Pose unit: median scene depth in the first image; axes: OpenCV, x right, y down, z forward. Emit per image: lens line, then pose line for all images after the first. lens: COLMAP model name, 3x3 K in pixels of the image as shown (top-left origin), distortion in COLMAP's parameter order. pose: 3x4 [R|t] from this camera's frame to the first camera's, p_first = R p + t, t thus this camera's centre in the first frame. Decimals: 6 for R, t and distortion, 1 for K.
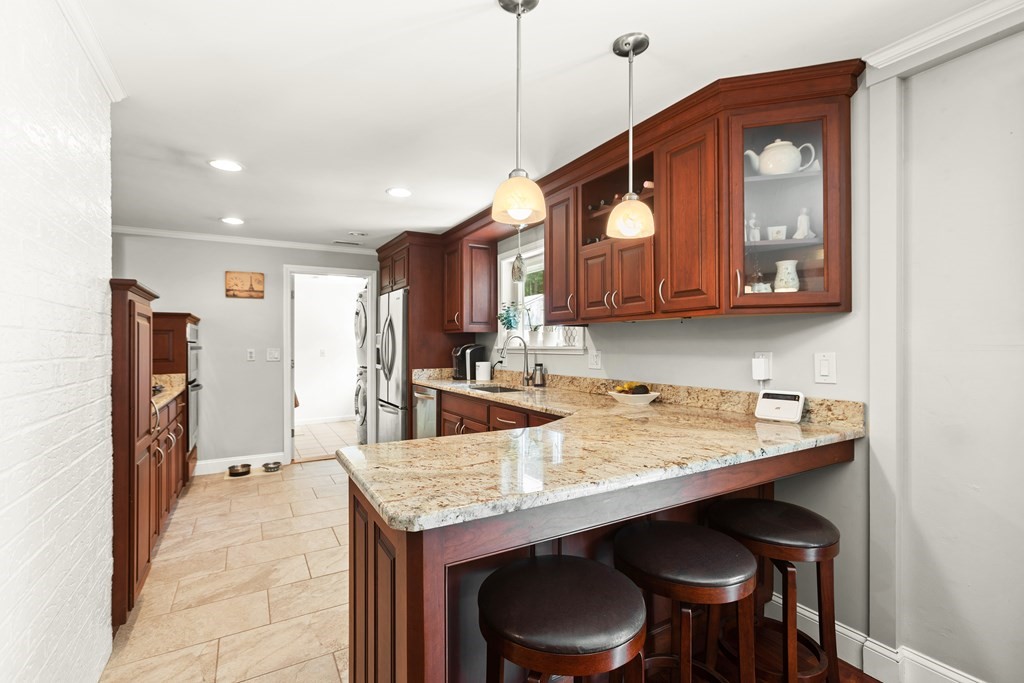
lens RADIAL K [[471.7, 0, 513.0], [0, 471.7, 341.4], [0, 0, 1]] dist [-0.000857, 0.000687]
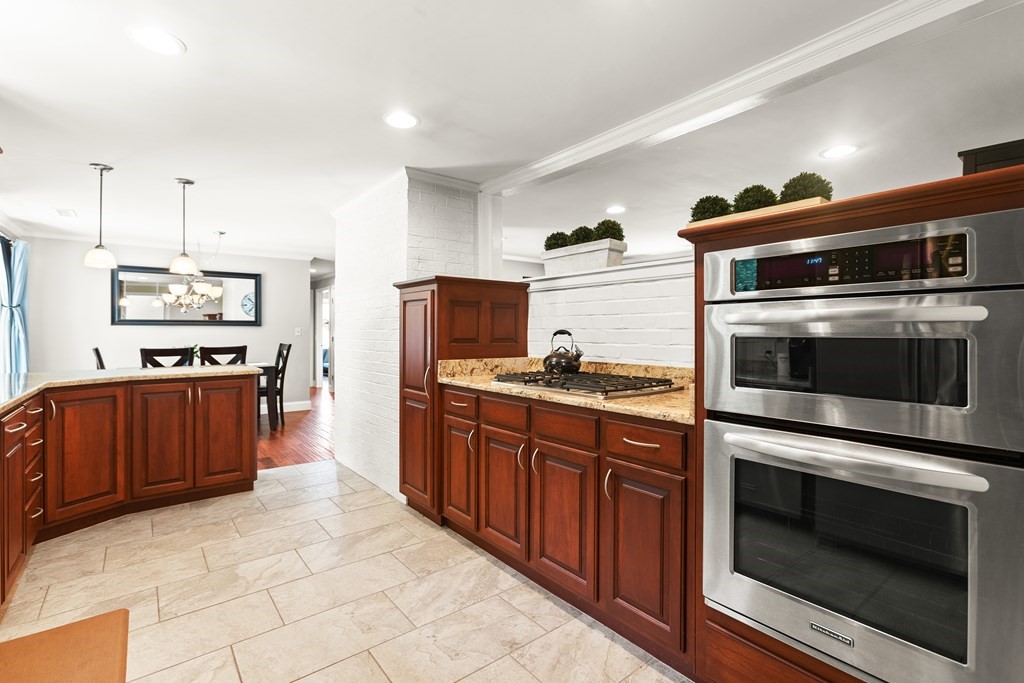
lens RADIAL K [[471.7, 0, 504.4], [0, 471.7, 334.0], [0, 0, 1]] dist [-0.000857, 0.000687]
pose [[-0.989701, 0.001722, -0.143137, -0.606899], [0.002234, 0.999992, -0.003415, 0.031799], [0.143130, -0.003700, -0.989697, 1.723664]]
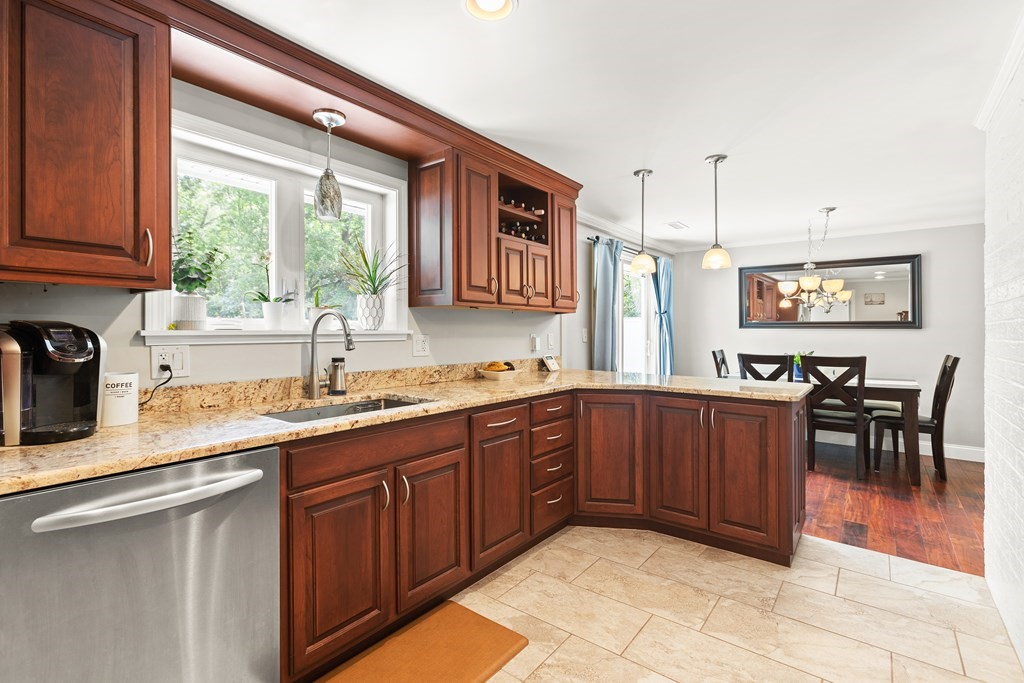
lens RADIAL K [[471.7, 0, 507.1], [0, 471.7, 331.0], [0, 0, 1]] dist [-0.000857, 0.000687]
pose [[-0.358971, -0.000638, 0.933348, -0.739297], [-0.010620, 0.999938, -0.003401, 0.013993], [-0.933288, -0.011132, -0.358956, 1.236688]]
